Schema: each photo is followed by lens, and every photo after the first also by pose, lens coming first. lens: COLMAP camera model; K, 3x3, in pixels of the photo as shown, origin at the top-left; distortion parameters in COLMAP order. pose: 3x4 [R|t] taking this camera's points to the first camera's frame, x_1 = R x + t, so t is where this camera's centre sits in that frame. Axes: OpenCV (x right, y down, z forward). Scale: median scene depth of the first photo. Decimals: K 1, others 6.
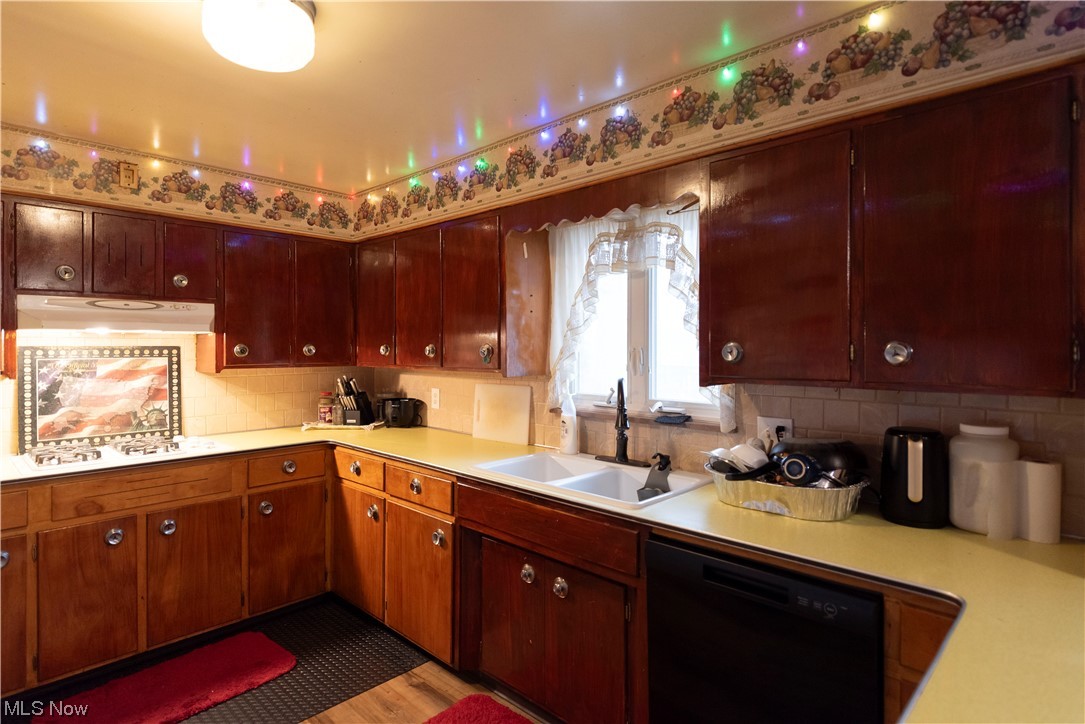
lens RADIAL K [[569.9, 0, 534.8], [0, 569.9, 347.9], [0, 0, 1]] dist [-0.004485, -0.001901]
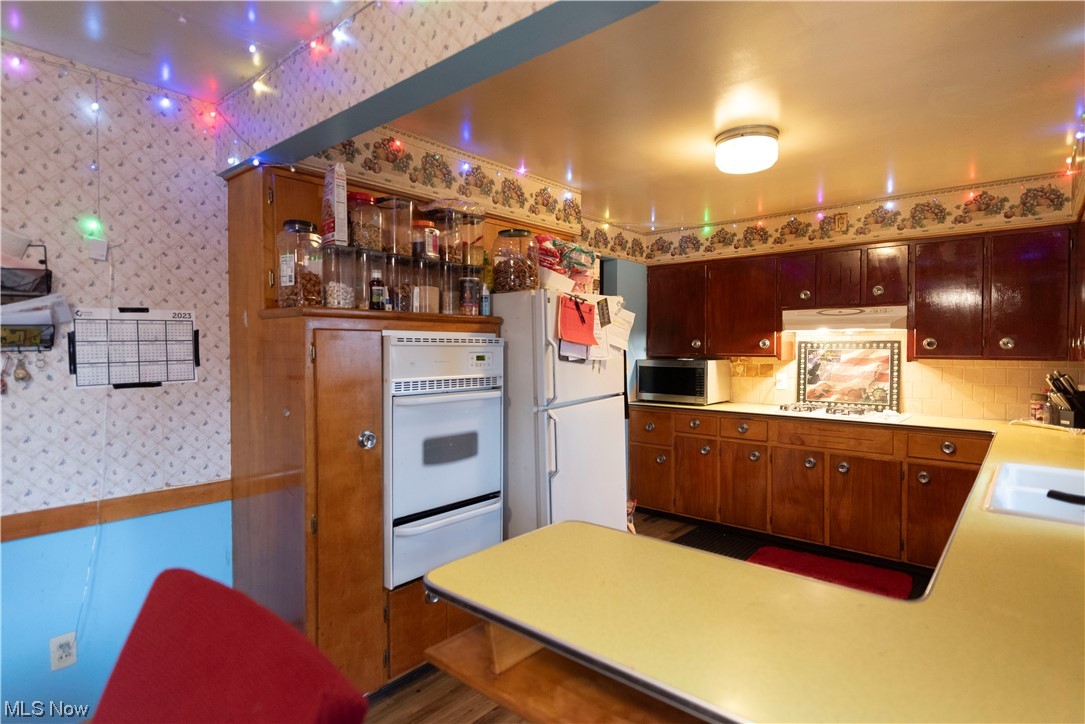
lens RADIAL K [[569.9, 0, 543.4], [0, 569.9, 361.2], [0, 0, 1]] dist [-0.004485, -0.001901]
pose [[0.051582, 0.025523, -0.998343, 0.644674], [-0.001950, 0.999674, 0.025457, 0.013116], [0.998667, 0.000634, 0.051615, 0.155637]]
